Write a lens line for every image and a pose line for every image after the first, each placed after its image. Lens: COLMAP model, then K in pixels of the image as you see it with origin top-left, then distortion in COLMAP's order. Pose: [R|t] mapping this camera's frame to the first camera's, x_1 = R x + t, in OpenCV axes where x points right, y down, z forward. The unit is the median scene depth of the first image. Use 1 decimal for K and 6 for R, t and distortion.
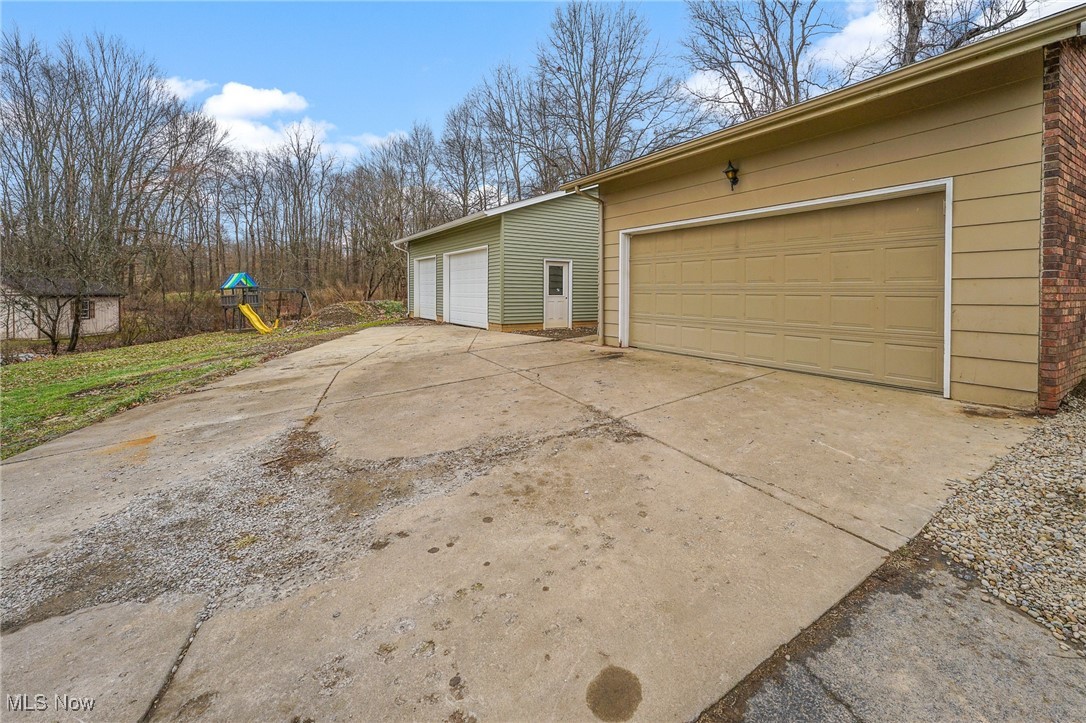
lens RADIAL K [[457.7, 0, 555.1], [0, 457.7, 292.4], [0, 0, 1]] dist [-0.003713, 0.000303]
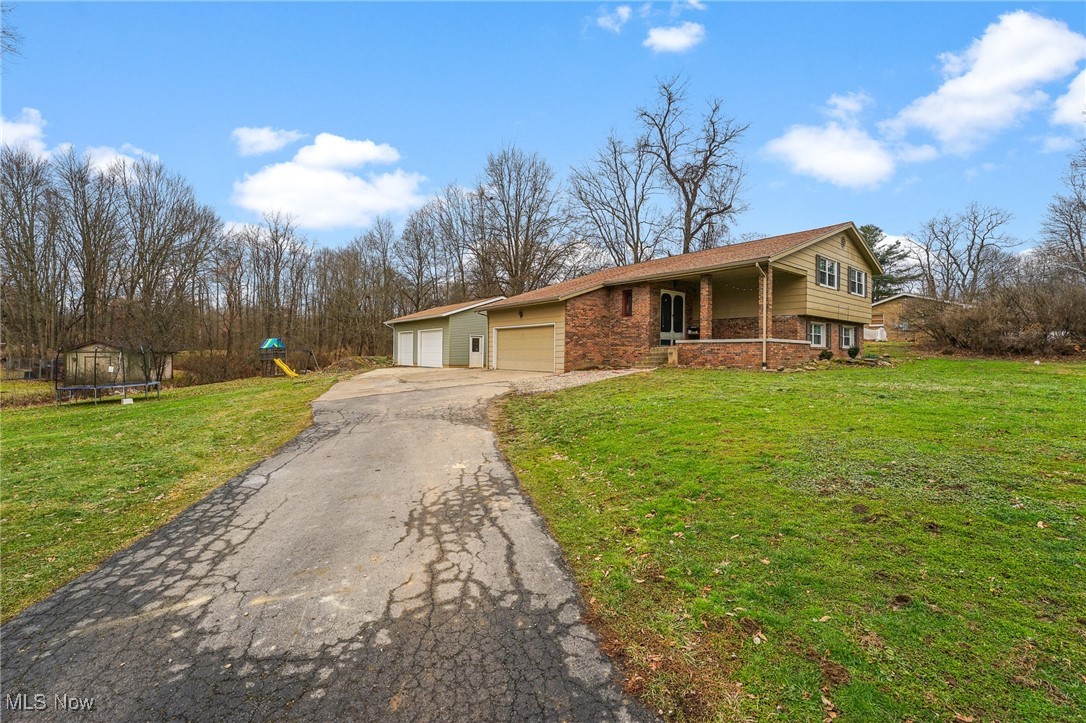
lens RADIAL K [[433.4, 0, 547.2], [0, 433.4, 338.7], [0, 0, 1]] dist [-0.000321, 0.000006]
pose [[0.993921, 0.012714, 0.109355, 0.079680], [-0.008049, 0.999043, -0.042996, 0.019809], [-0.109797, 0.041855, 0.993072, -0.734802]]
